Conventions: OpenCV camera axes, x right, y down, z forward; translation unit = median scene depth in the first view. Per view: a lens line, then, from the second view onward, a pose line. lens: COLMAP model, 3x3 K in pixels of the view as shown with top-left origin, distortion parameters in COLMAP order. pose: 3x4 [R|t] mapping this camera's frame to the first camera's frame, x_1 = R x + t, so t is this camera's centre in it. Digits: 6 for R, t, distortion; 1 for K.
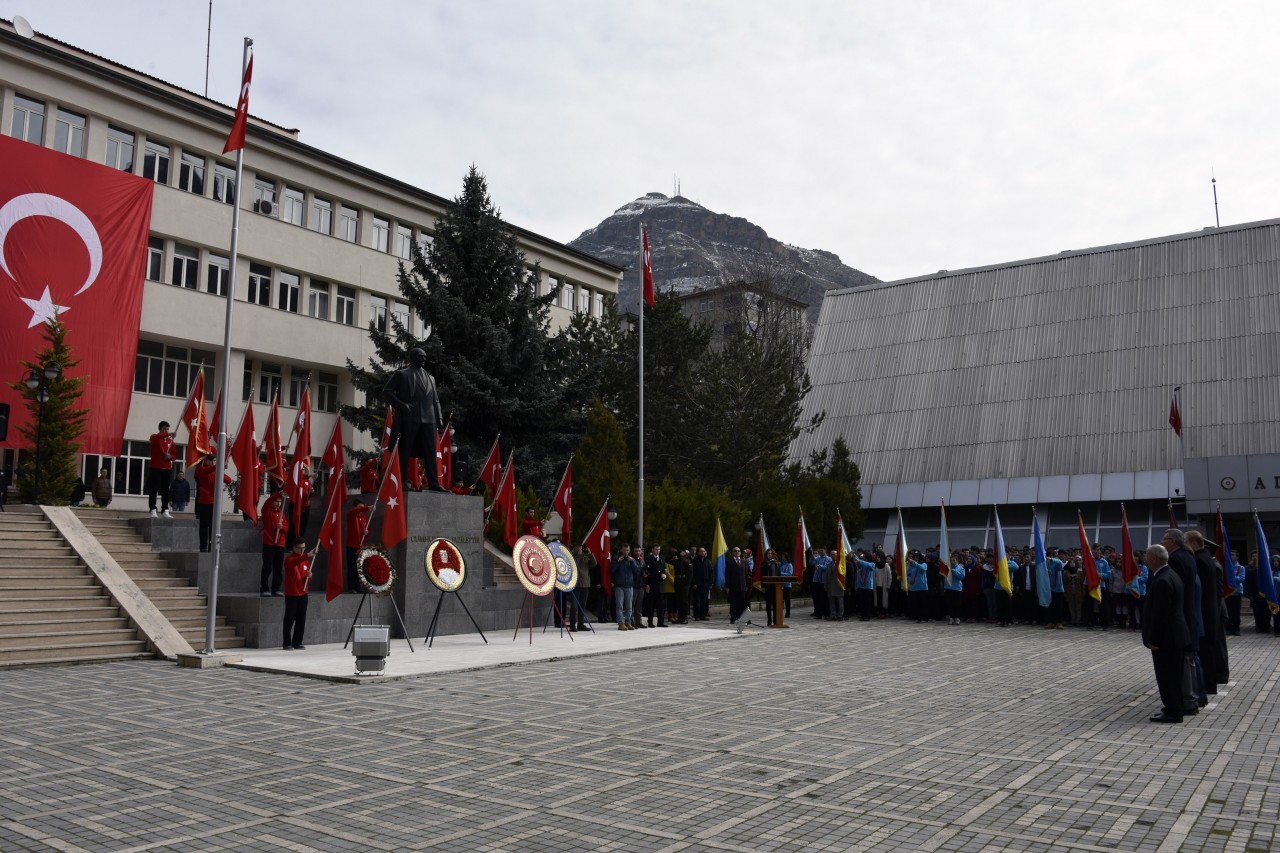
lens RADIAL K [[984.0, 0, 640.0], [0, 984.0, 426.5], [0, 0, 1]] dist [-0.010457, -0.001812]
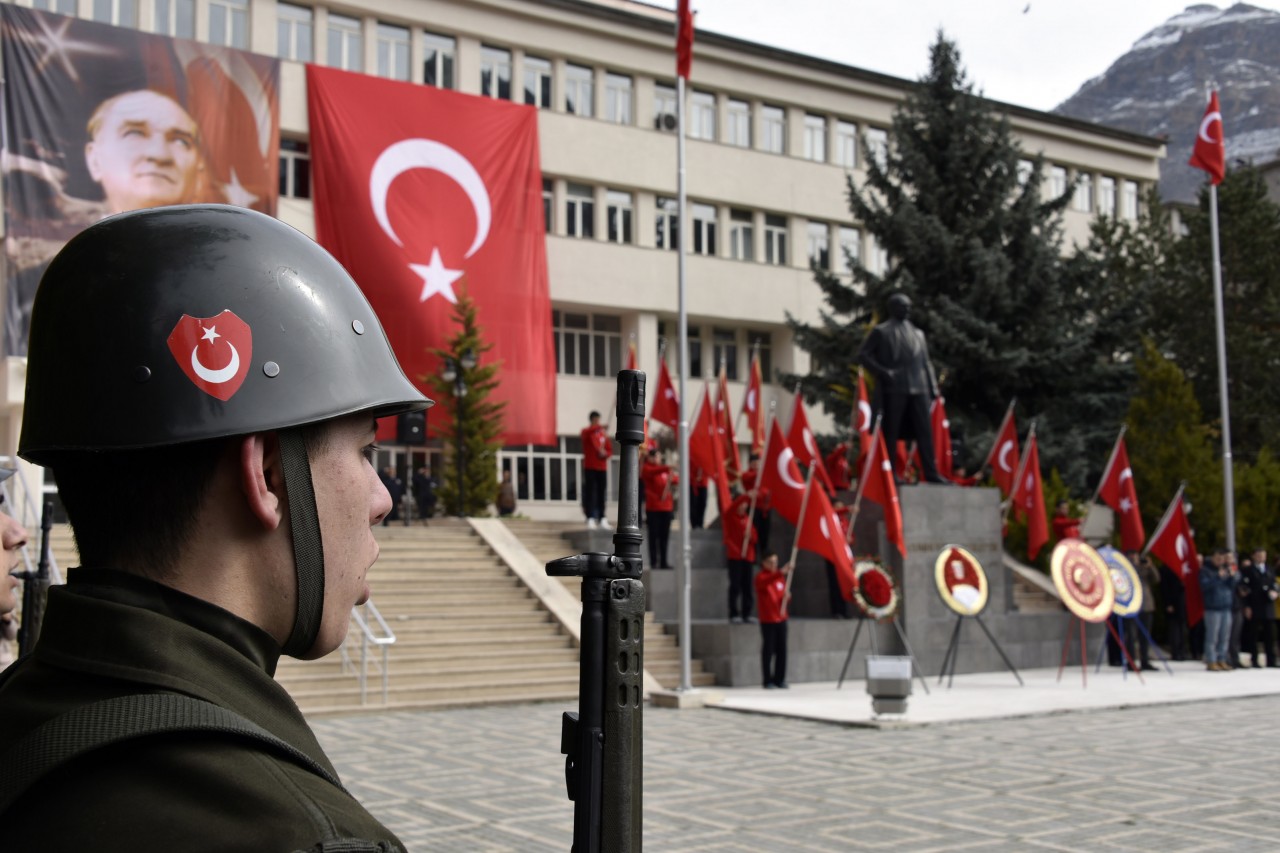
lens RADIAL K [[1455.9, 0, 640.0], [0, 1455.9, 426.5], [0, 0, 1]] dist [0.039667, 0.046400]
pose [[0.937933, -0.051418, -0.342984, -0.029871], [0.061898, 0.997889, 0.019670, -0.011853], [0.341249, -0.039679, 0.939135, -0.104936]]
